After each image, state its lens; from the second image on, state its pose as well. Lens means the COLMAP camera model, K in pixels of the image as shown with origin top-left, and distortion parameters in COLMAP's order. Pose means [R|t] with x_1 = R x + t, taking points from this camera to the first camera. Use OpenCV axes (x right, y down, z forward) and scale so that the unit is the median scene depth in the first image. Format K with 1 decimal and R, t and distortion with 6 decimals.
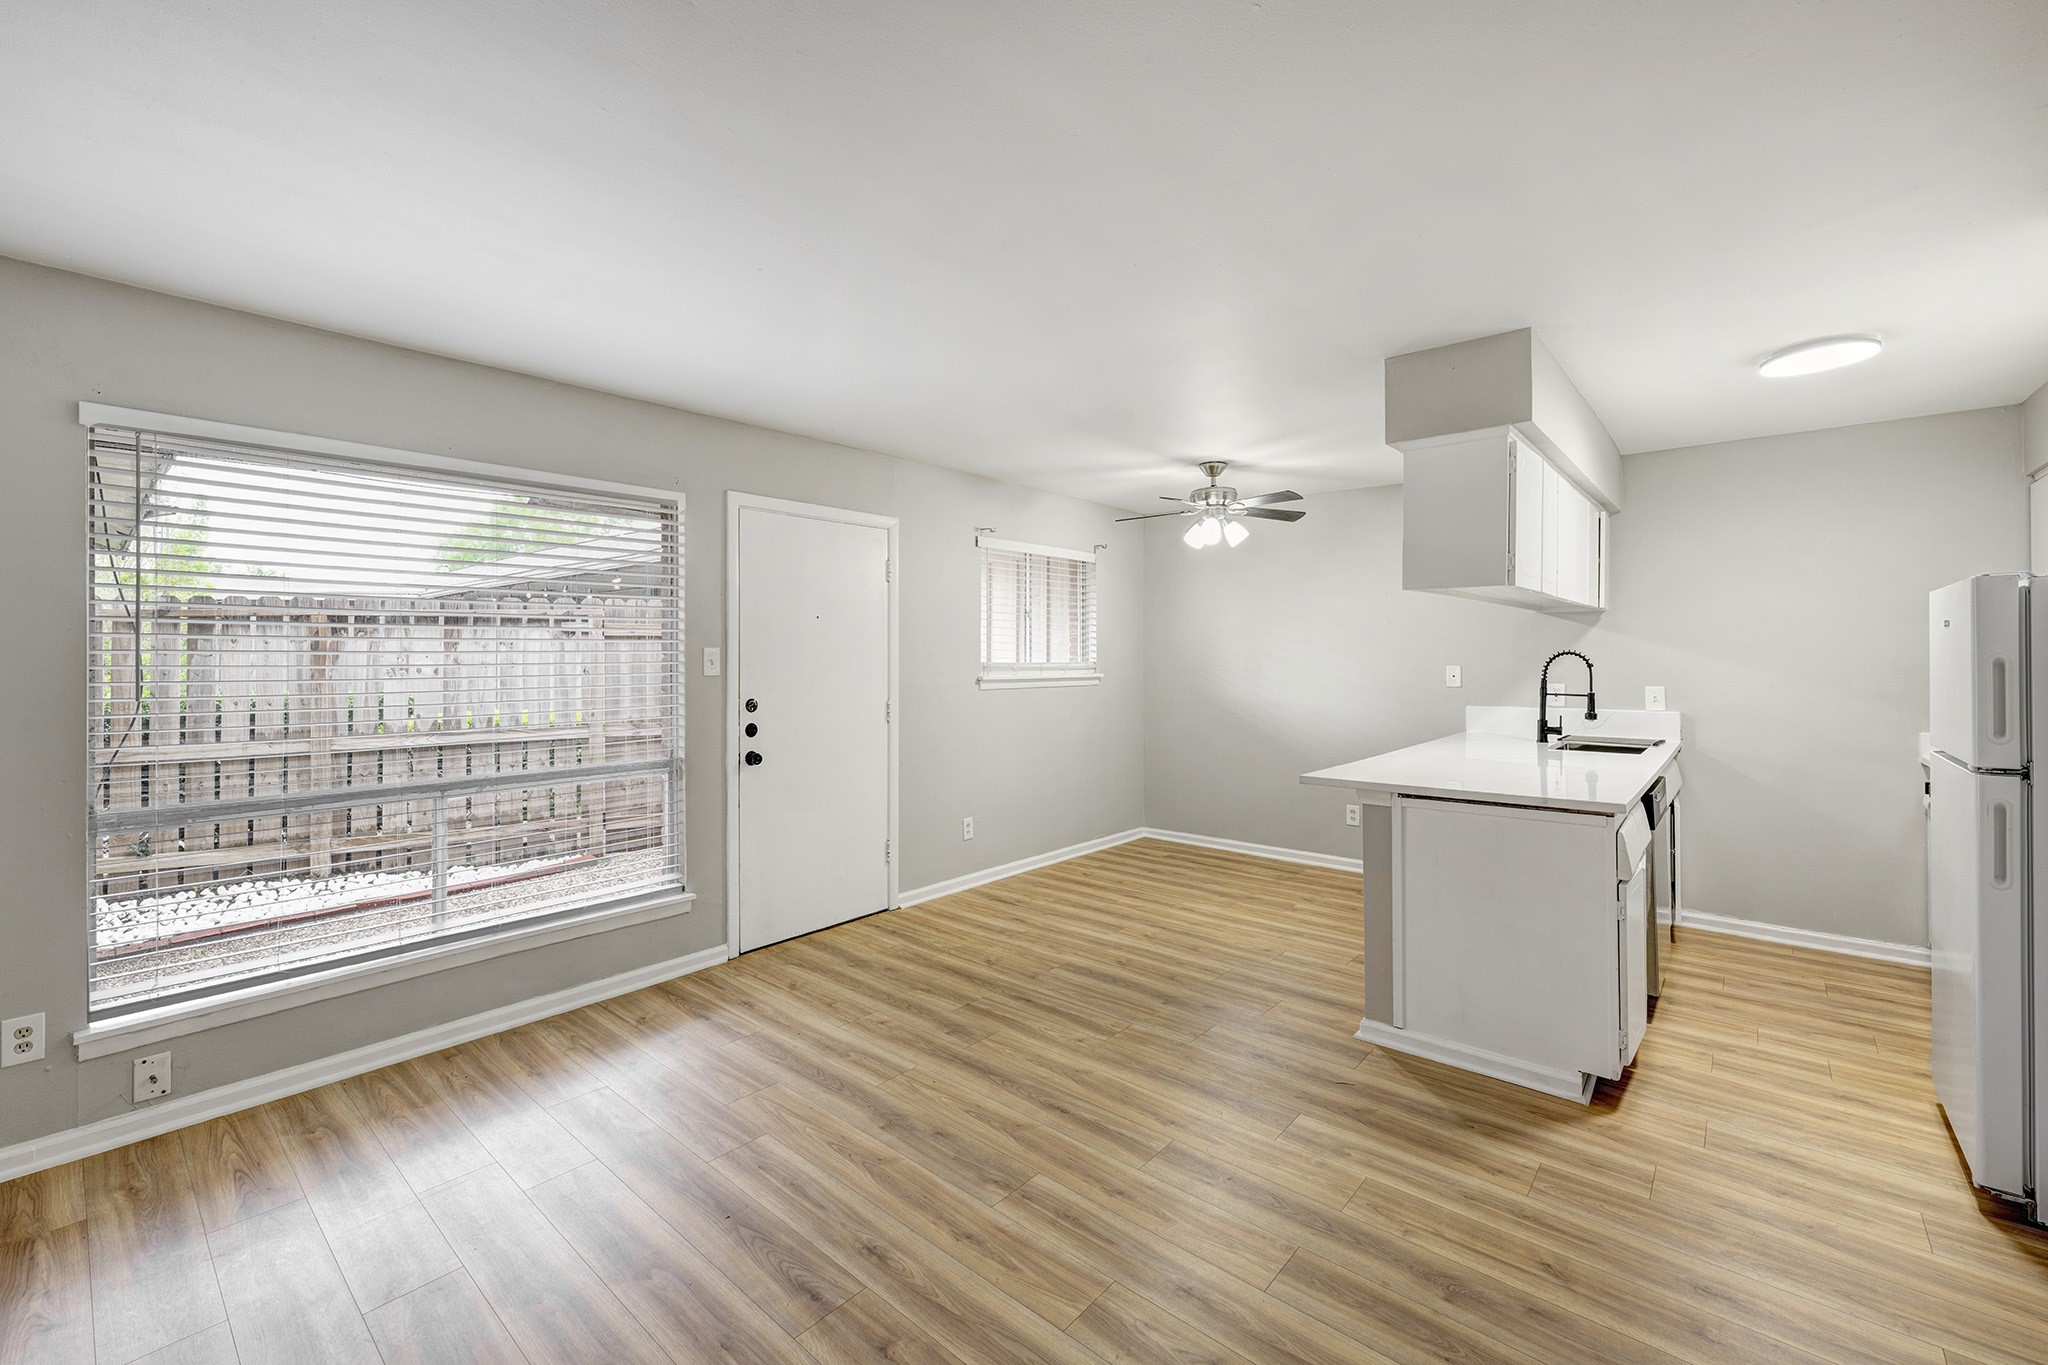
lens RADIAL K [[845.7, 0, 972.3], [0, 845.7, 646.7], [0, 0, 1]] dist [-0.000690, 0.000046]
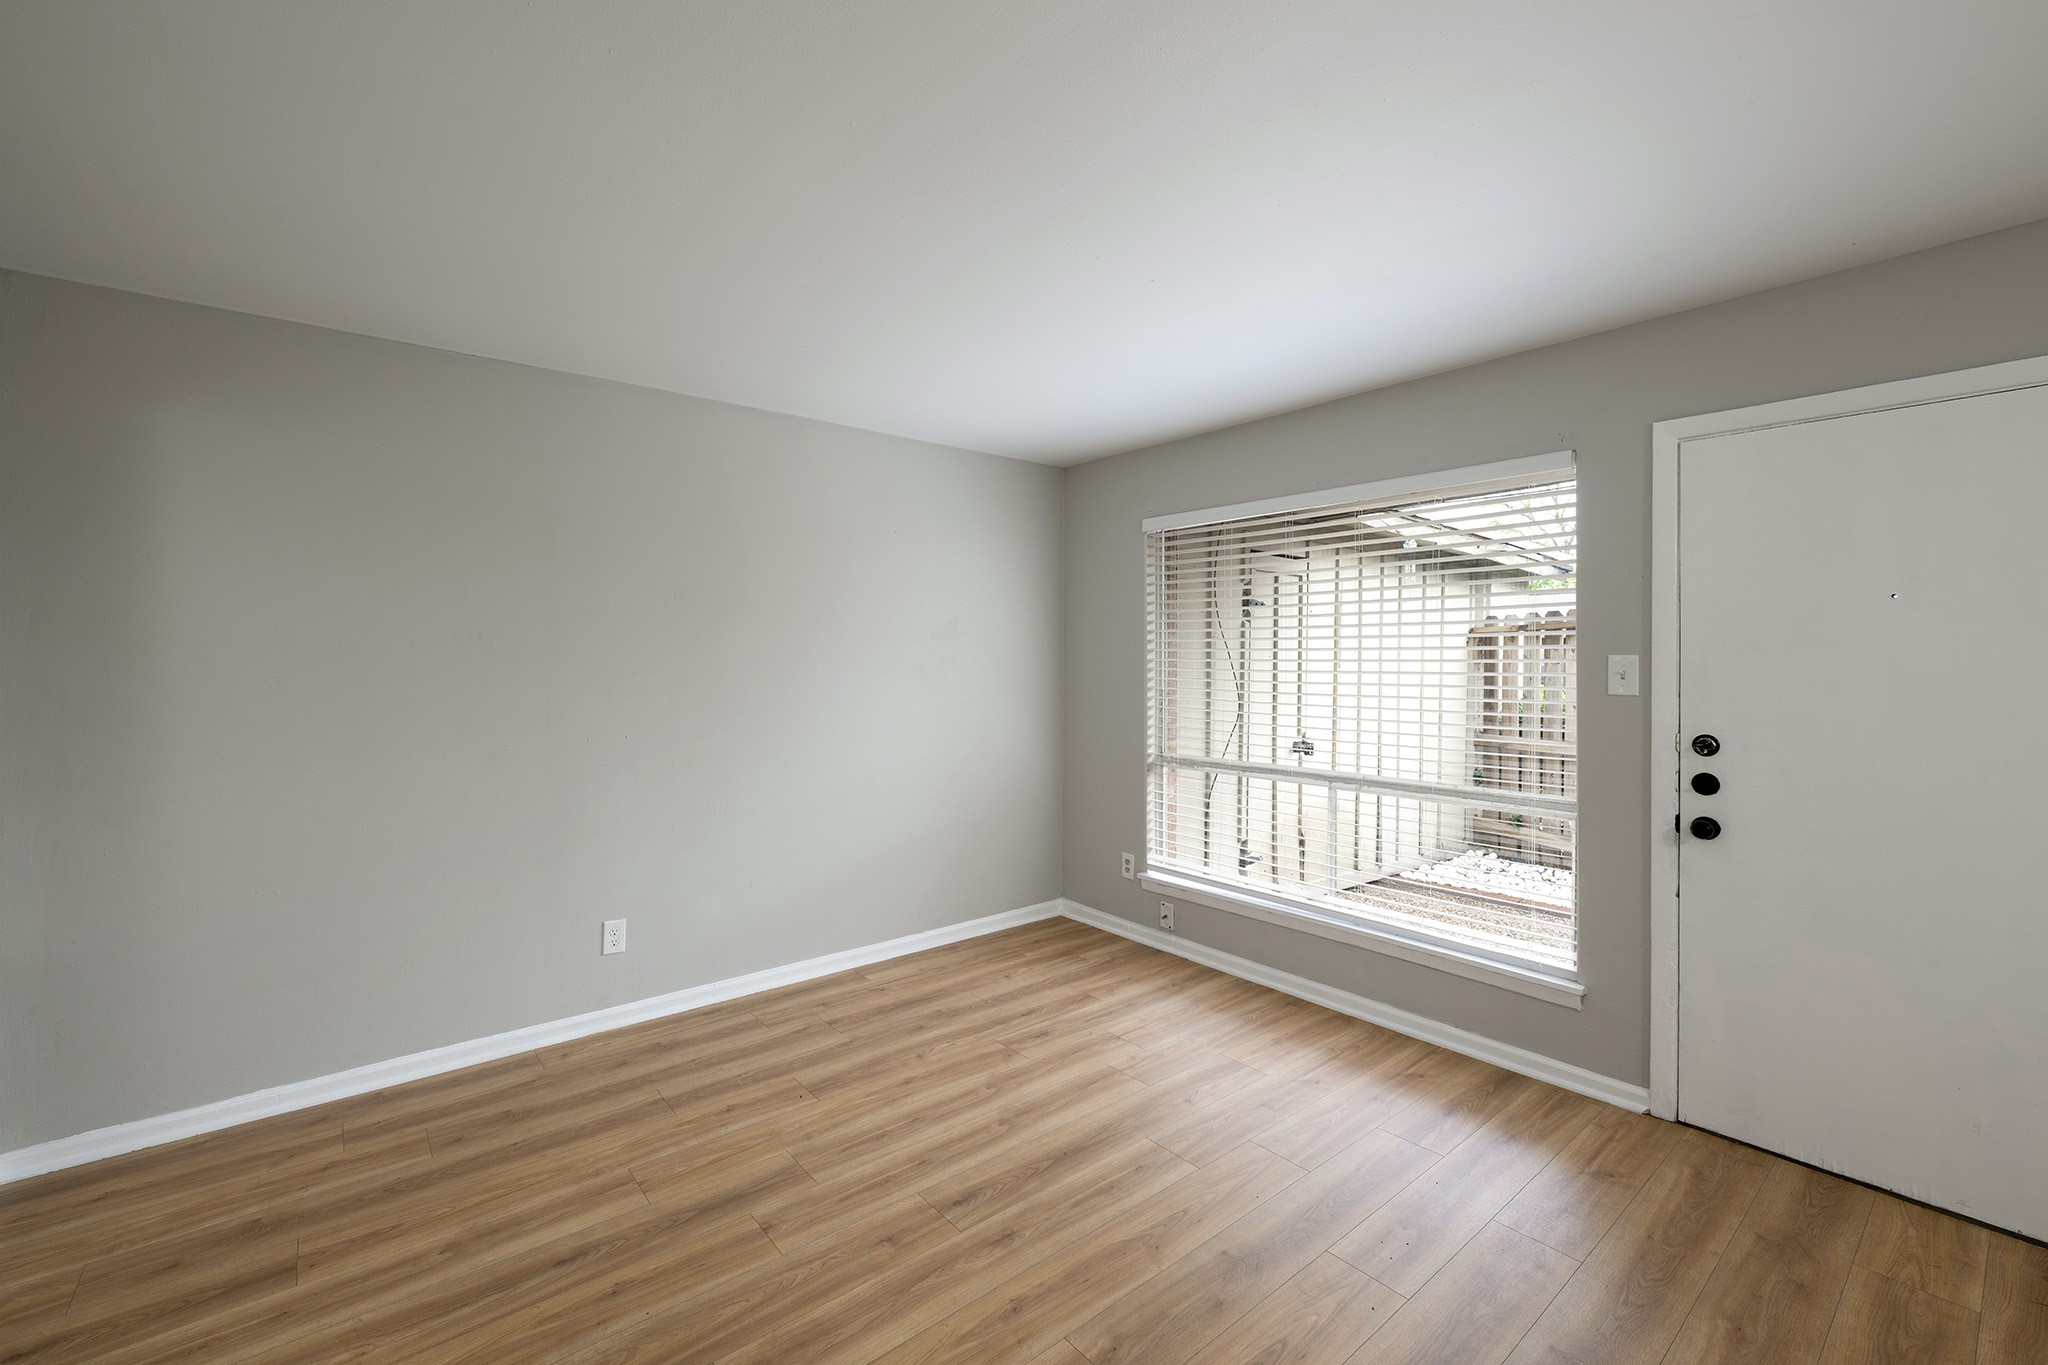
lens RADIAL K [[845.7, 0, 984.6], [0, 845.7, 661.0], [0, 0, 1]] dist [-0.000690, 0.000046]
pose [[-0.153809, 0.003203, -0.988095, 0.573575], [0.004444, 0.999987, 0.002550, 0.002458], [0.988091, -0.003999, -0.153821, 0.715088]]
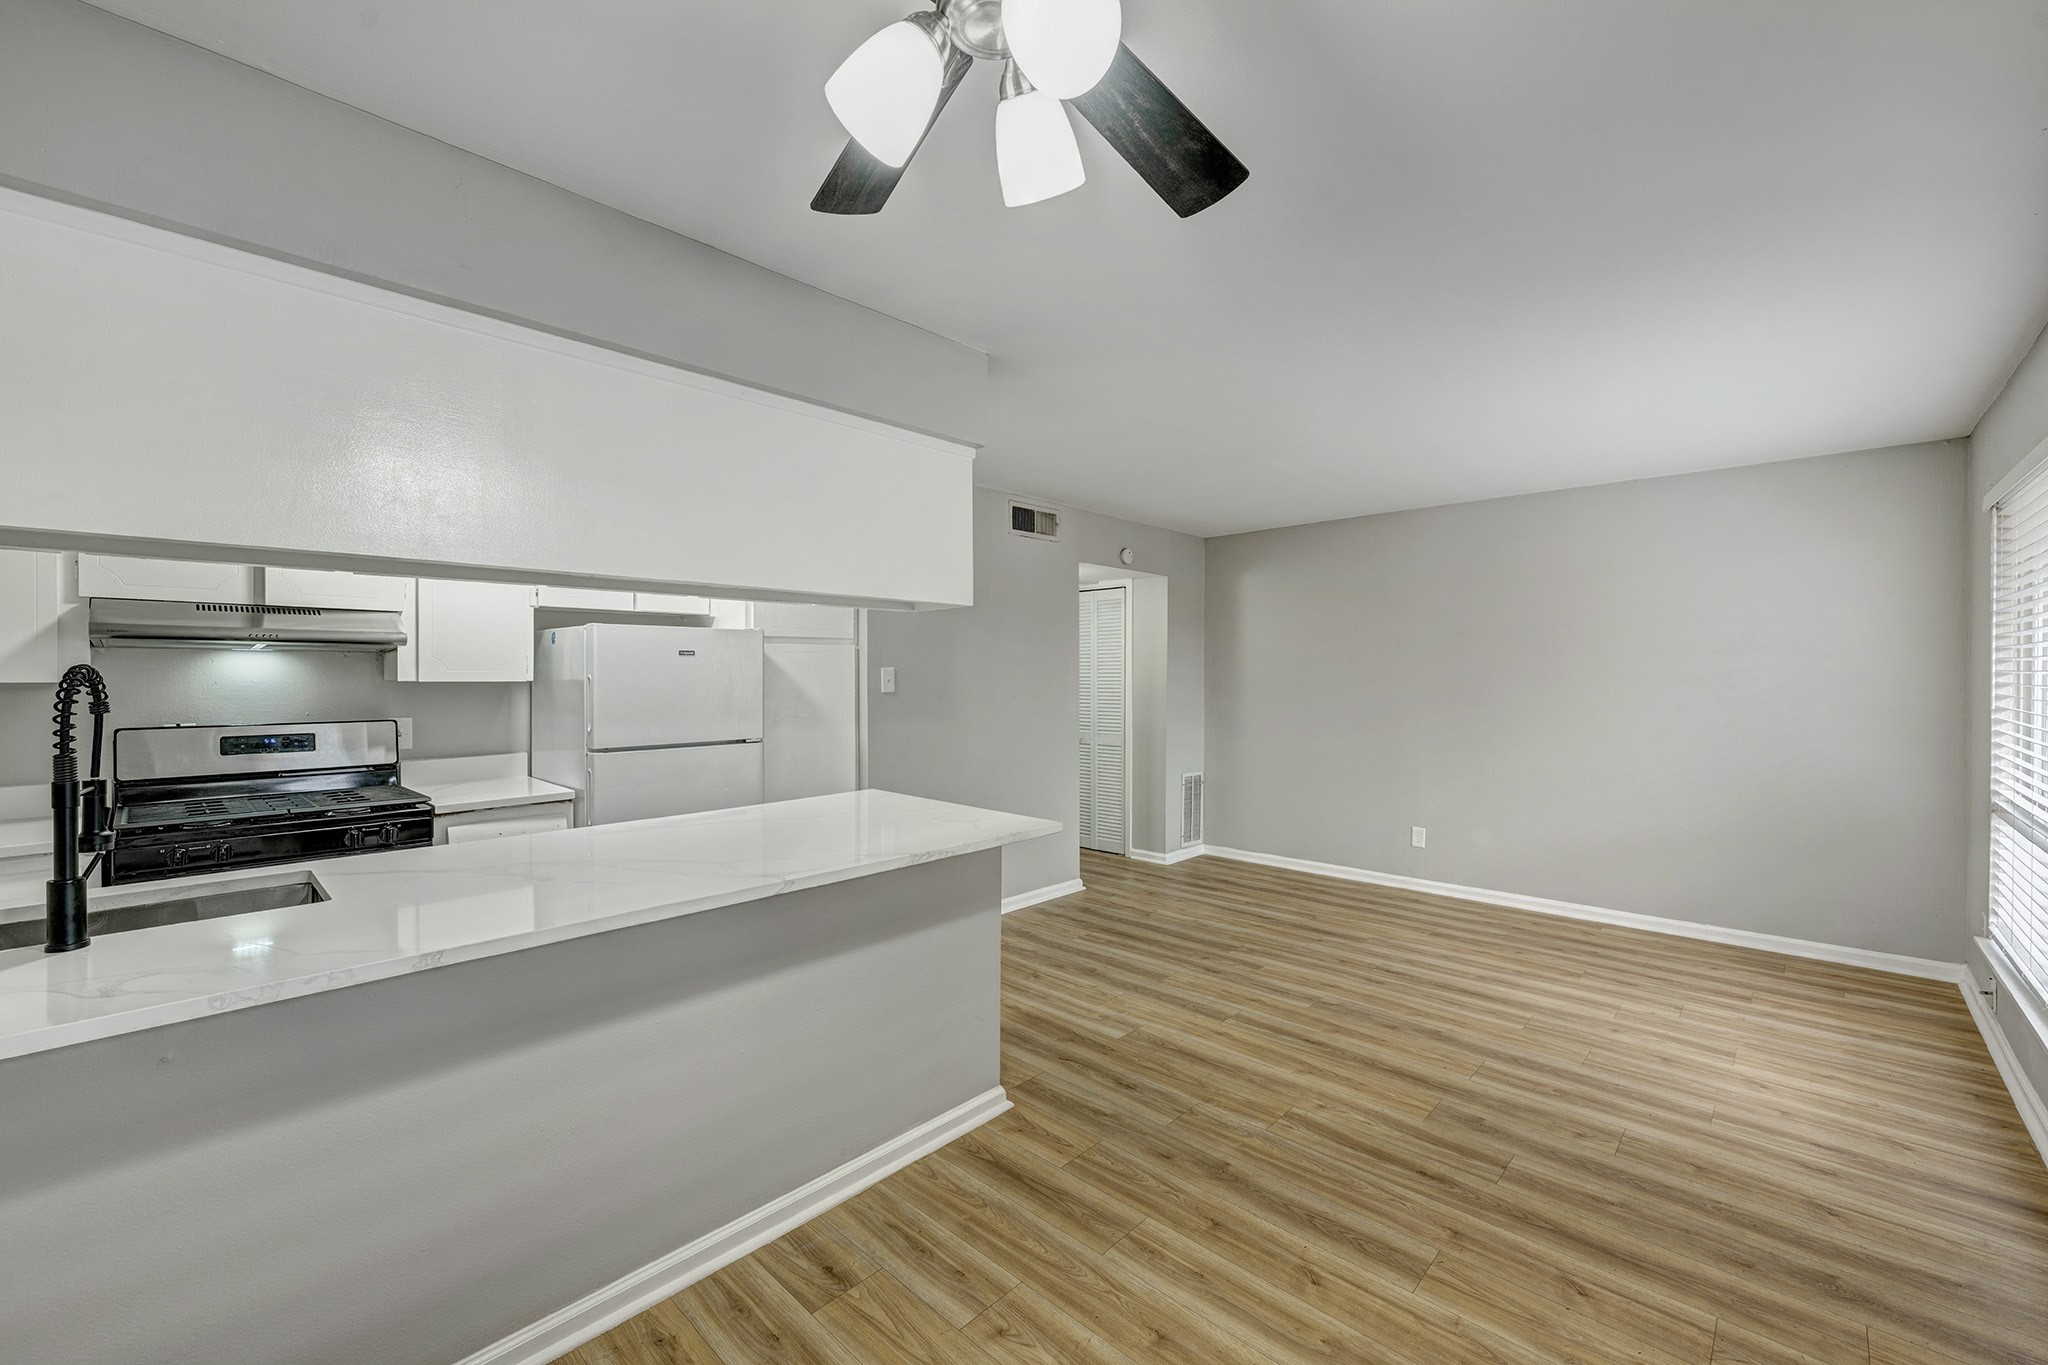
lens RADIAL K [[845.7, 0, 1027.5], [0, 845.7, 677.0], [0, 0, 1]] dist [-0.000690, 0.000046]
pose [[-0.999986, -0.000432, 0.005252, 0.423194], [-0.000451, 0.999994, -0.003512, 0.015093], [-0.005251, -0.003514, -0.999980, 1.852150]]
